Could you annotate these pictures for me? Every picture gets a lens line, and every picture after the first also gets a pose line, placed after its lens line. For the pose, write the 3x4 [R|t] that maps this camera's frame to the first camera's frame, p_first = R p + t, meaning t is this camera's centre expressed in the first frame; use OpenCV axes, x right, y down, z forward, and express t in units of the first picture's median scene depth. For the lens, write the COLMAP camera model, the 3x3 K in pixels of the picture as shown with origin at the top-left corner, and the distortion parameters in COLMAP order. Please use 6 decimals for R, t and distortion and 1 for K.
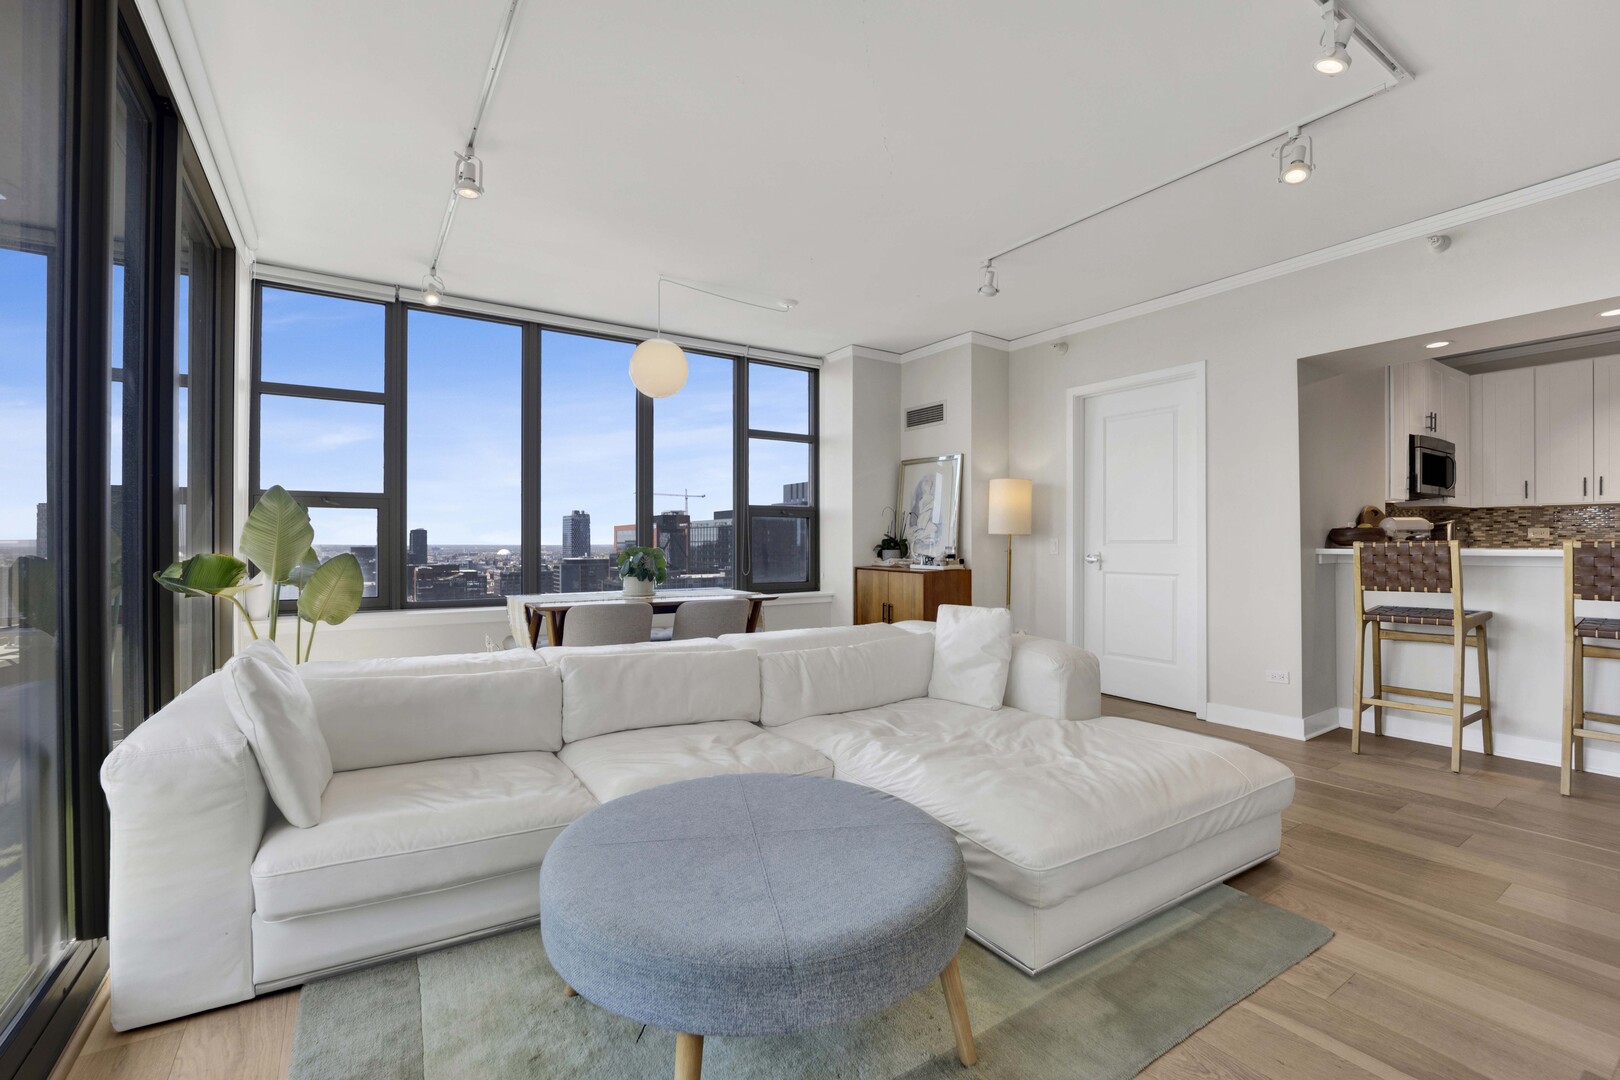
lens RADIAL K [[698.1, 0, 810.0], [0, 698.1, 540.0], [0, 0, 1]] dist [-0.029571, 0.000602]
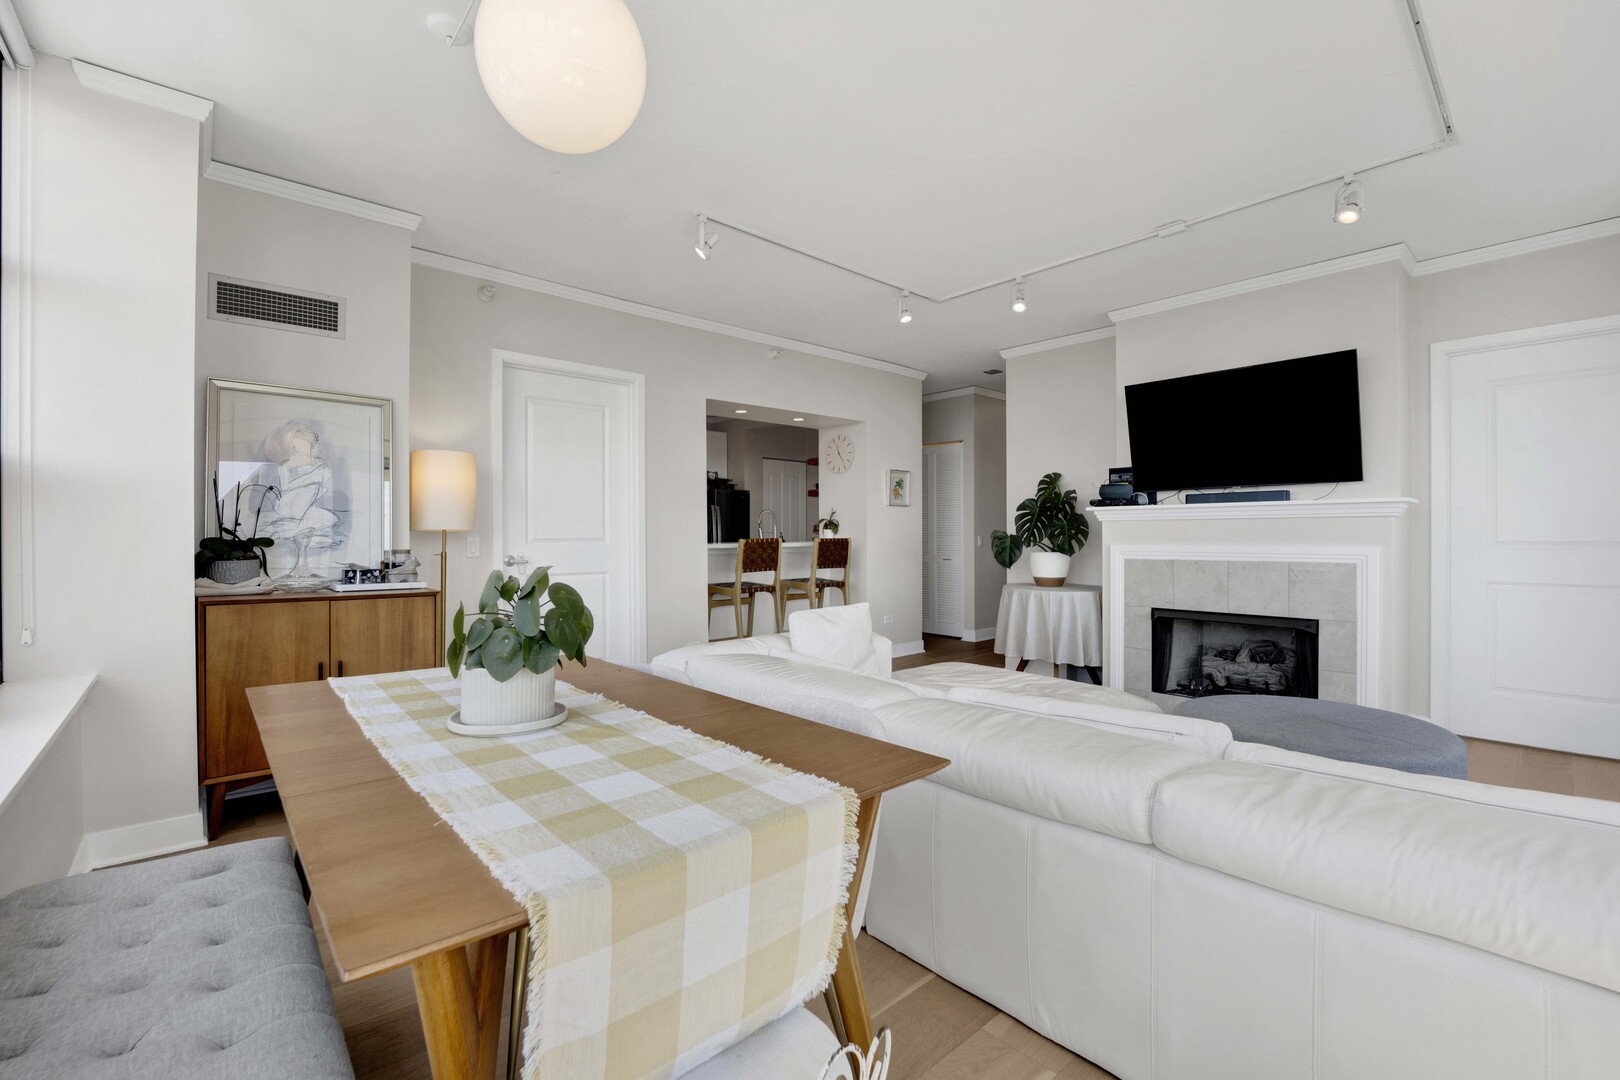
lens RADIAL K [[698.1, 0, 810.0], [0, 698.1, 540.0], [0, 0, 1]] dist [-0.029571, 0.000602]
pose [[-0.150343, -0.005160, 0.988620, -0.527336], [0.000563, 0.999986, 0.005305, -0.001989], [-0.988634, 0.001354, -0.150338, 0.854221]]
